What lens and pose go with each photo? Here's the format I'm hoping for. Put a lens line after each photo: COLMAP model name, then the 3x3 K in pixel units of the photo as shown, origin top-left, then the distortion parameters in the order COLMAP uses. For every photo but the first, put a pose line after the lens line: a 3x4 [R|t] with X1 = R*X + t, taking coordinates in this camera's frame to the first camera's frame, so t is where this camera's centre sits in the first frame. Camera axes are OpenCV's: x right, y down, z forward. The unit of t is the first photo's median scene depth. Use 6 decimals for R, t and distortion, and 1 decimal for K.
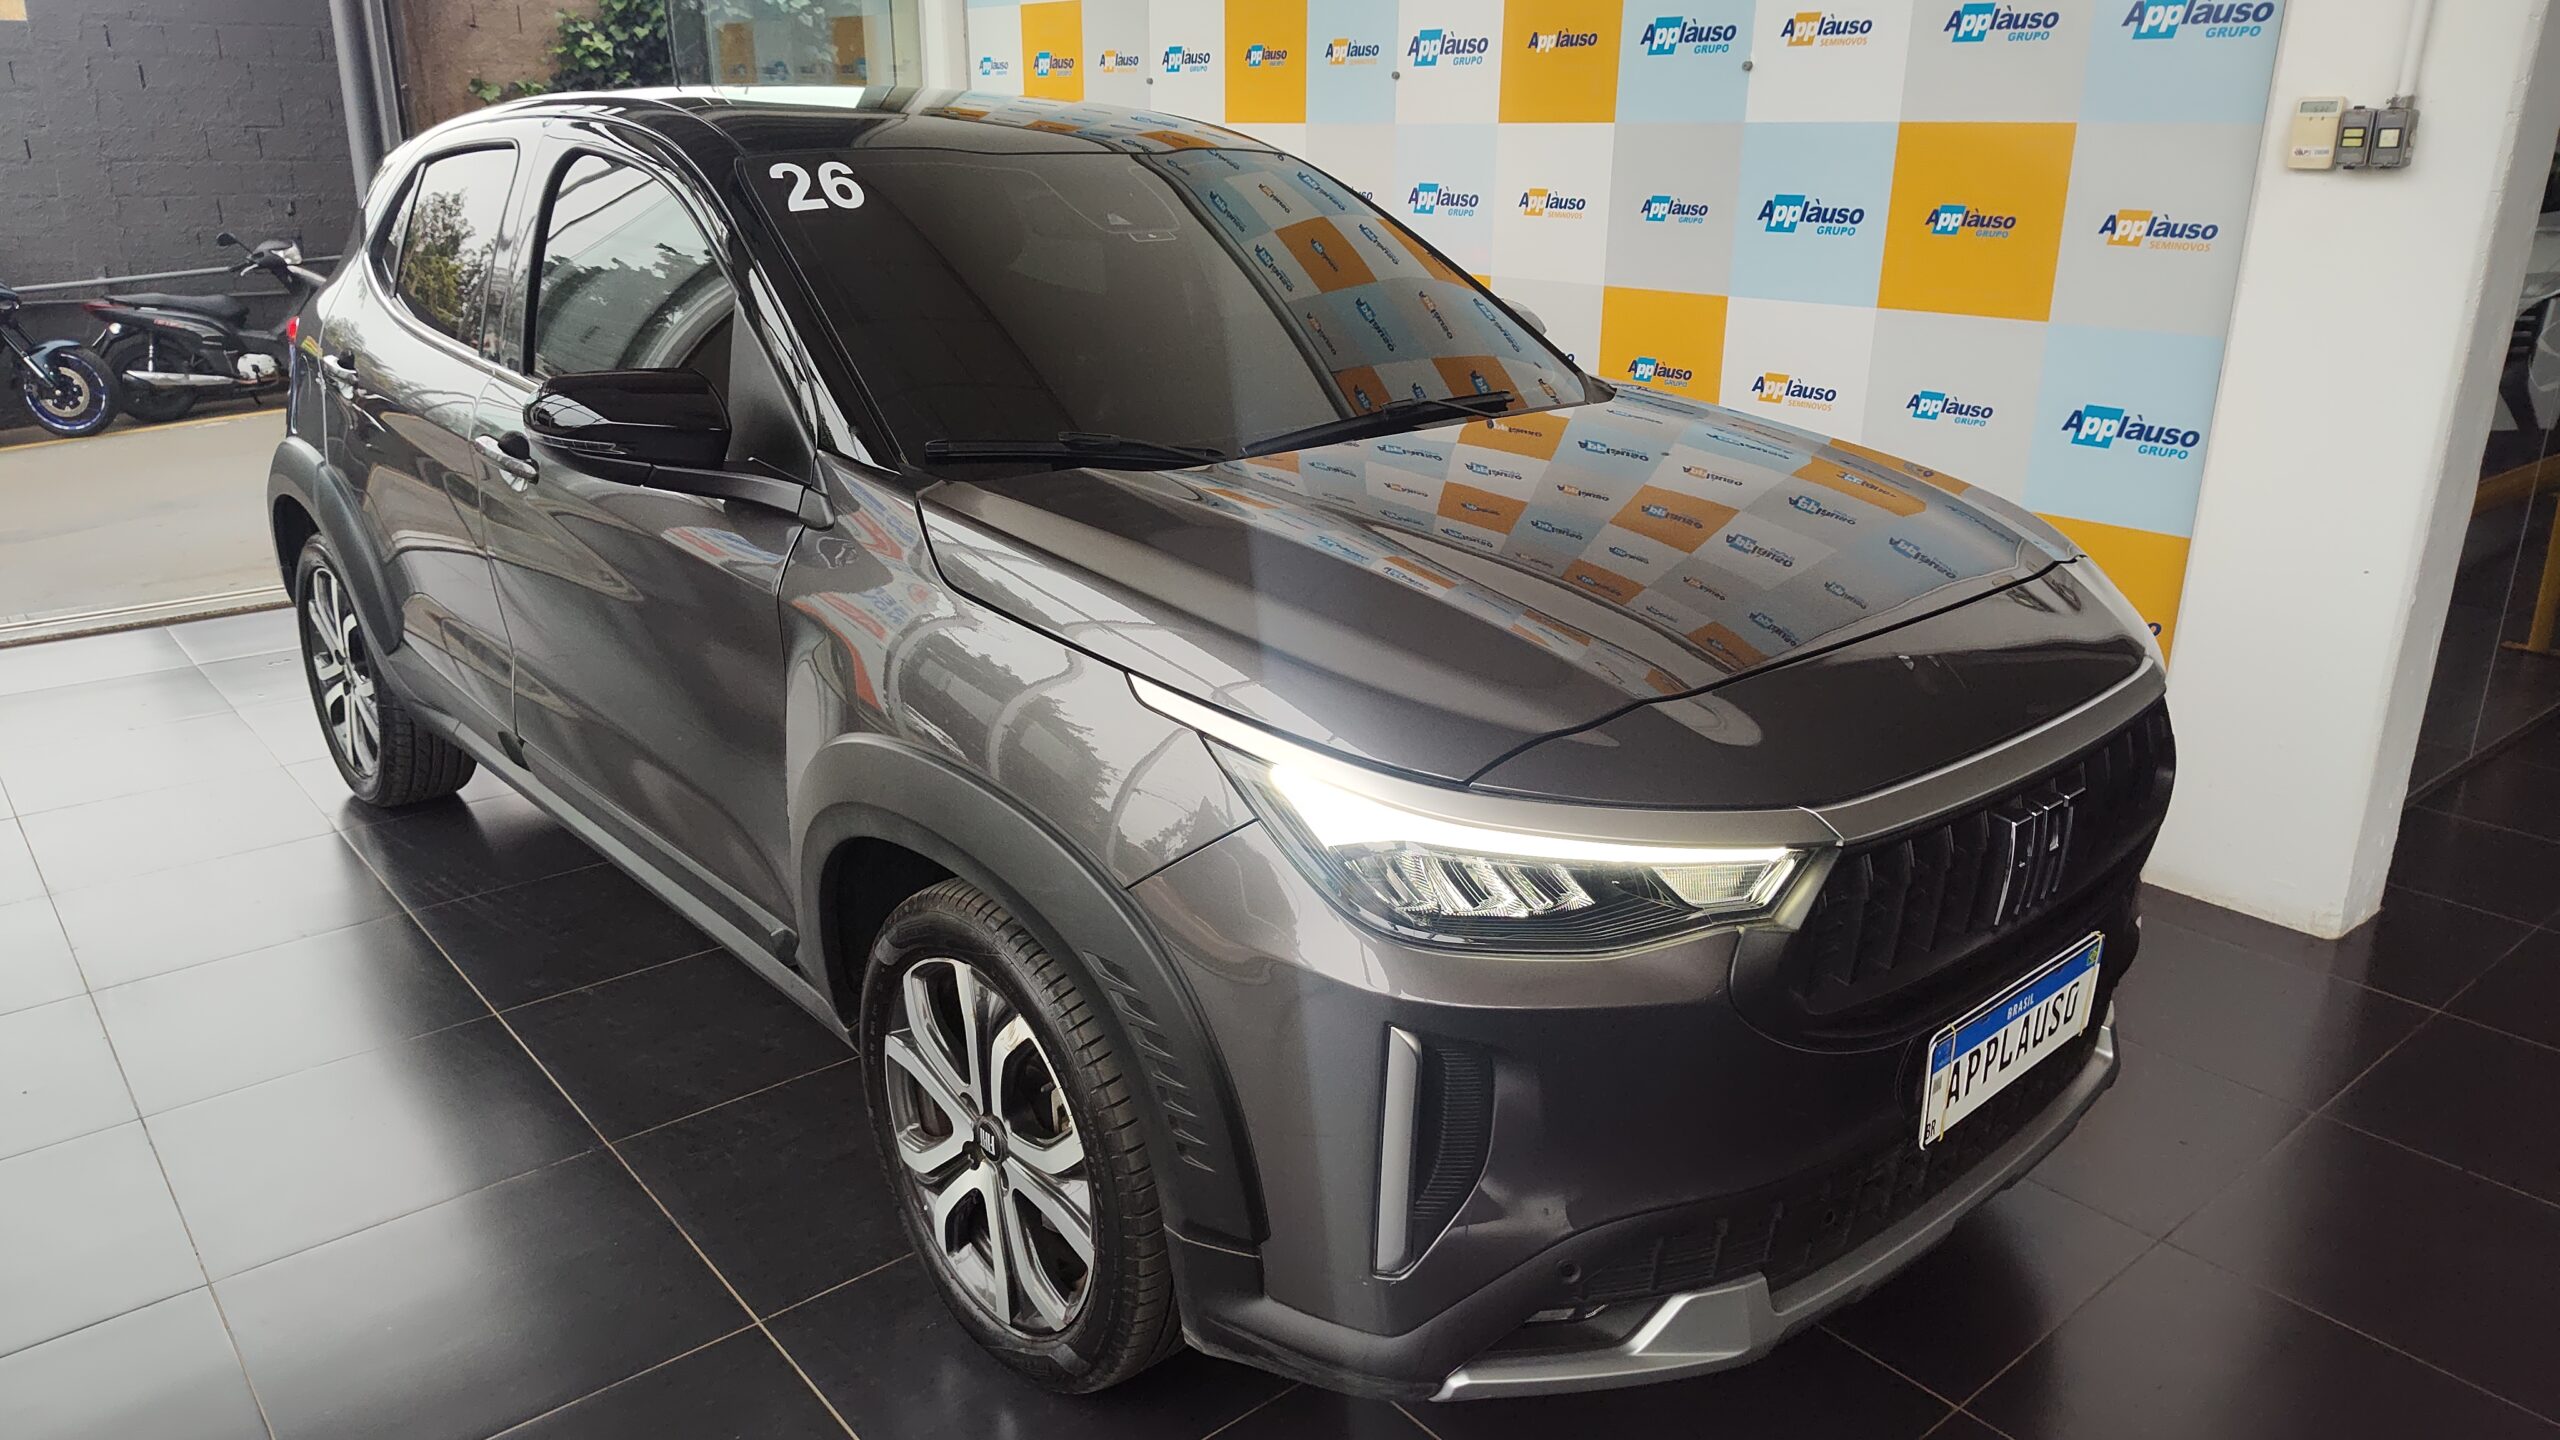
lens RADIAL K [[1747.6, 0, 1287.4], [0, 1747.6, 721.2], [0, 0, 1]] dist [0.037993, -0.071936]
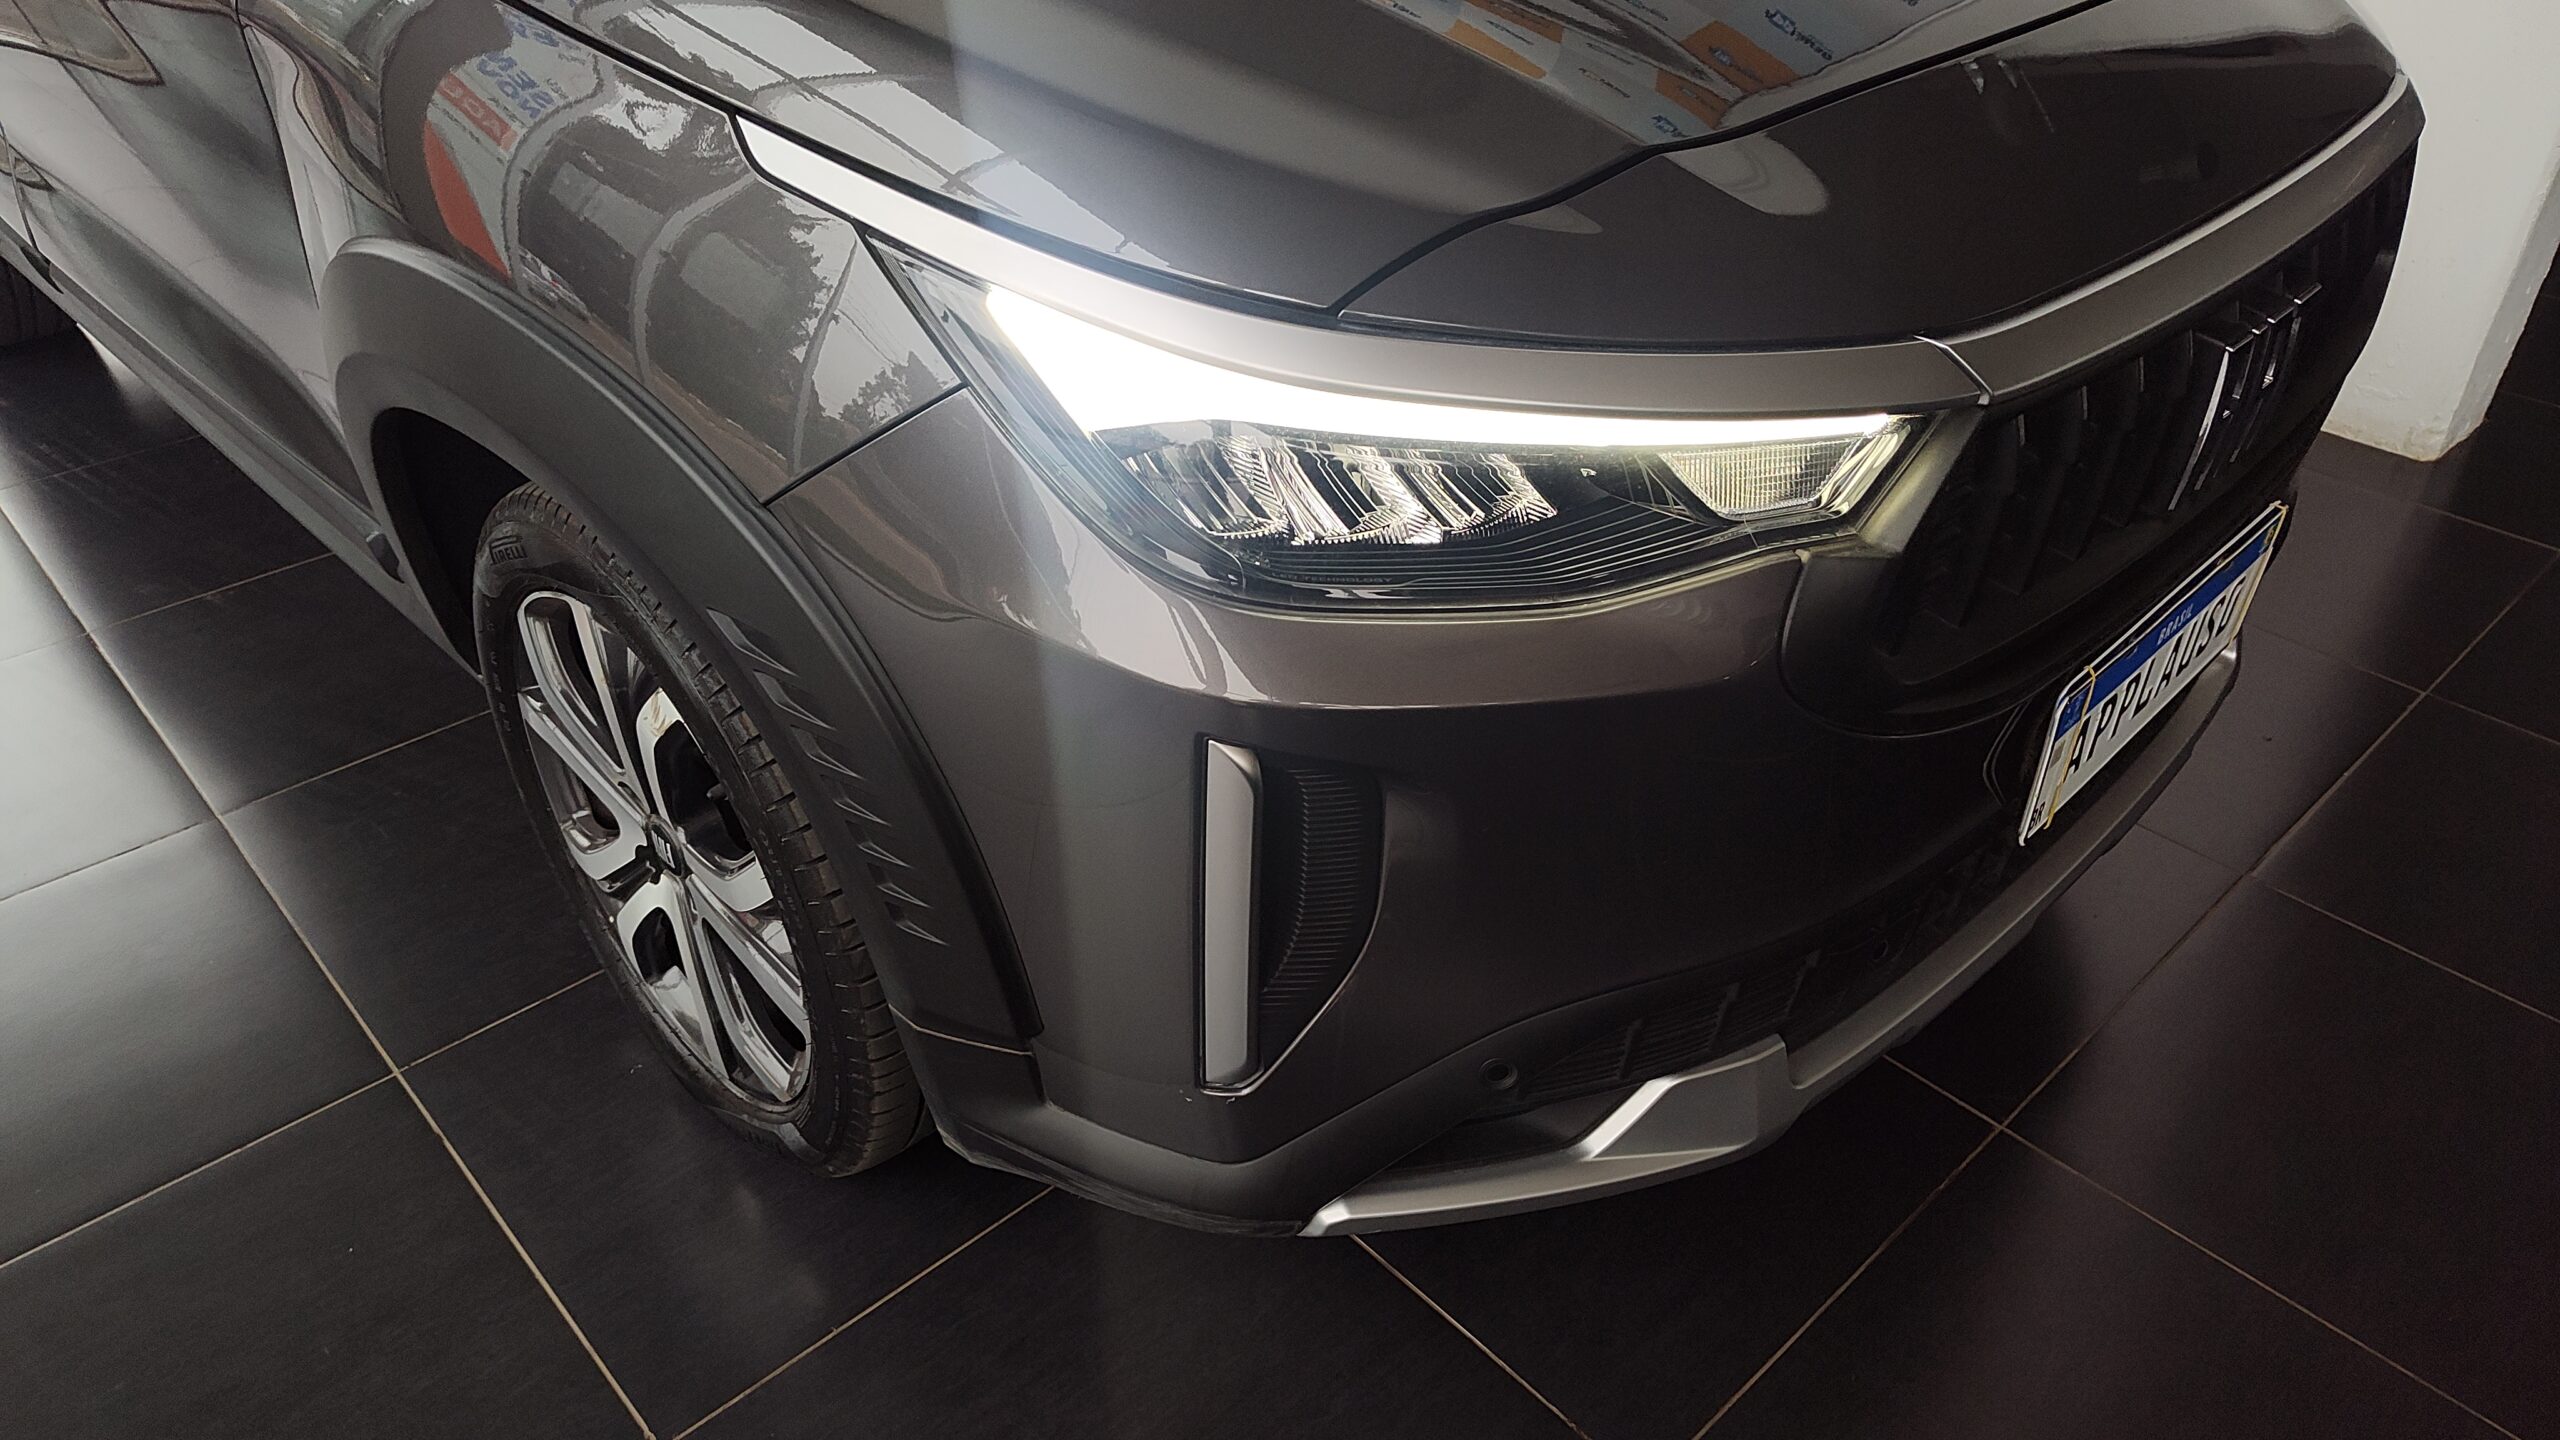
lens RADIAL K [[1699.2, 0, 1266.3], [0, 1699.2, 720.4], [0, 0, 1]] dist [0.058656, -0.062970]
pose [[0.999232, -0.029161, 0.026181, 0.056426], [0.020658, 0.959649, 0.280442, 0.007143], [-0.033303, -0.279686, 0.959514, 0.397637]]
